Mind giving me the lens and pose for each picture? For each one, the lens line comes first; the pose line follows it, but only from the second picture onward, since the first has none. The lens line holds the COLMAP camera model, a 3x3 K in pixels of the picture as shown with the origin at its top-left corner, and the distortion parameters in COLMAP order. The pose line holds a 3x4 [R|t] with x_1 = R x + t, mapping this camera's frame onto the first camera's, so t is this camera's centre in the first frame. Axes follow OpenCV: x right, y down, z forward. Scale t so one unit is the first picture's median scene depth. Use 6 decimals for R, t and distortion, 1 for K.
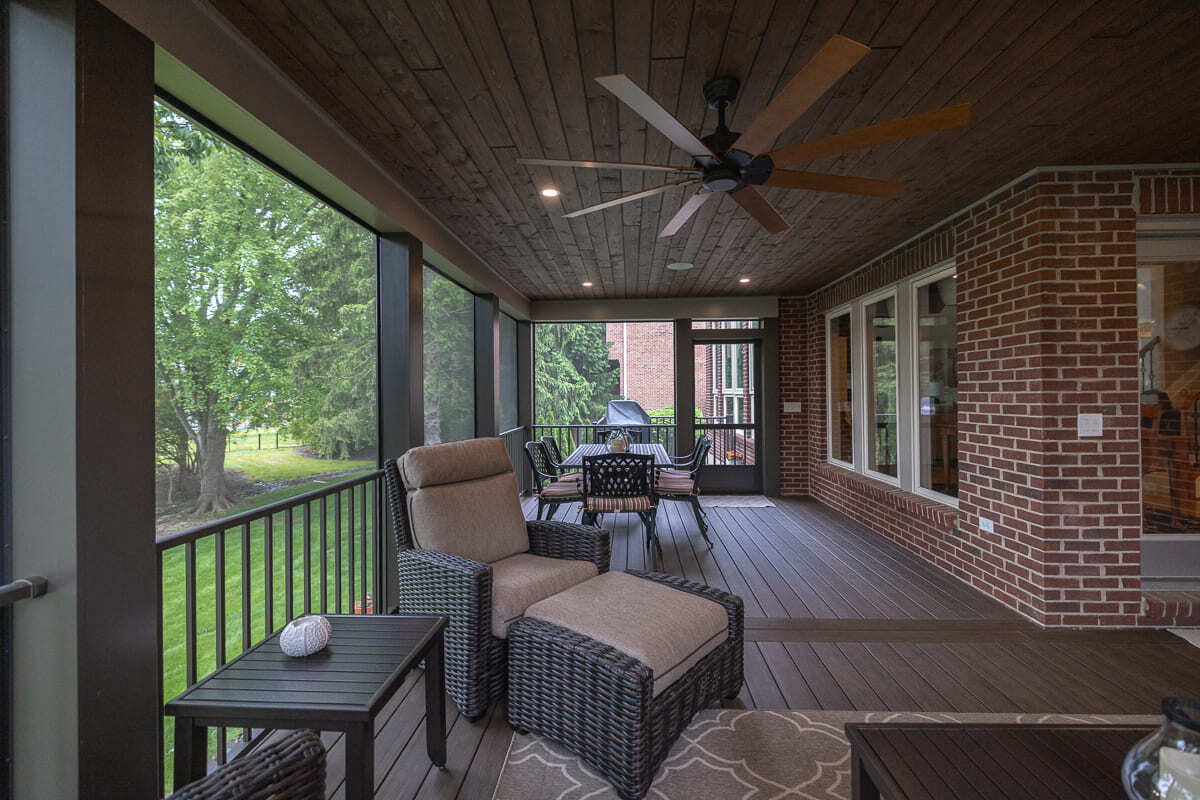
lens RADIAL K [[516.4, 0, 607.8], [0, 516.4, 390.7], [0, 0, 1]] dist [-0.005761, 0.000427]
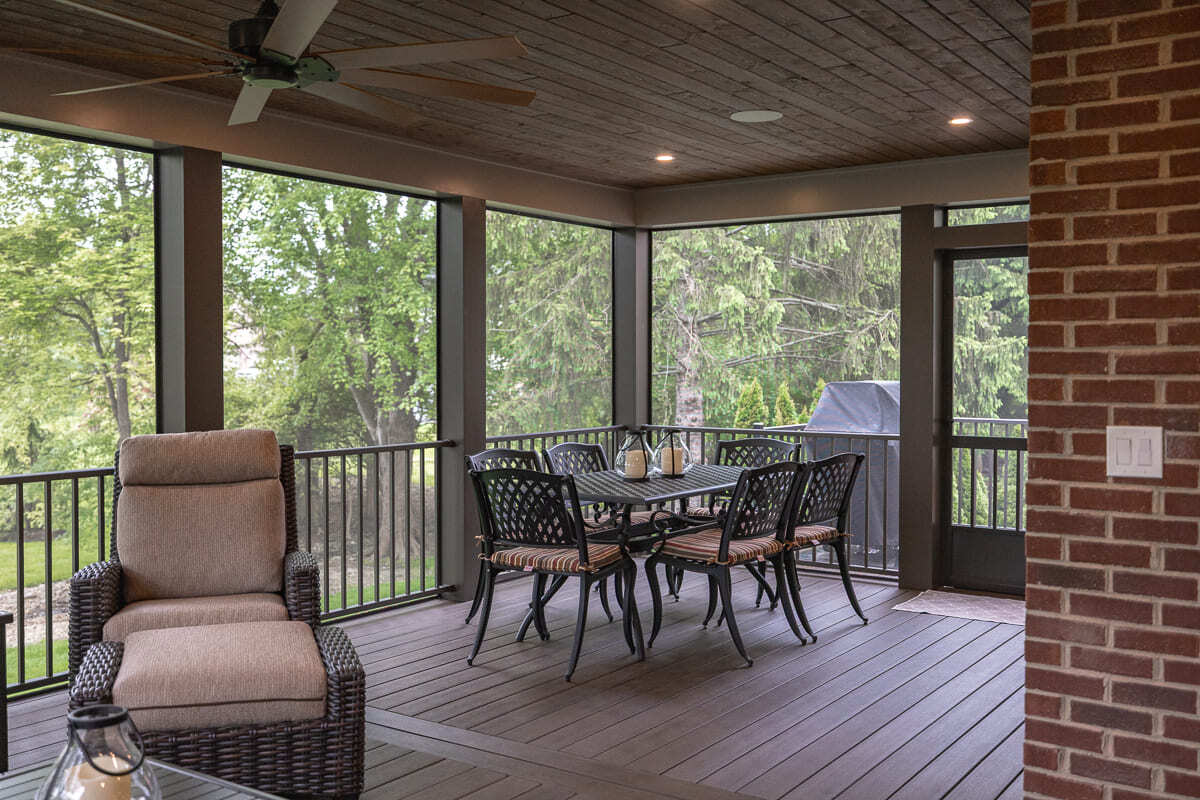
lens RADIAL K [[1152.4, 0, 591.5], [0, 1152.4, 388.9], [0, 0, 1]] dist [0.006920, 0.000000]
pose [[0.854354, 0.019710, -0.519318, 0.925118], [-0.003426, 0.999472, 0.032296, -0.016304], [0.519681, -0.025813, 0.853971, -0.087728]]
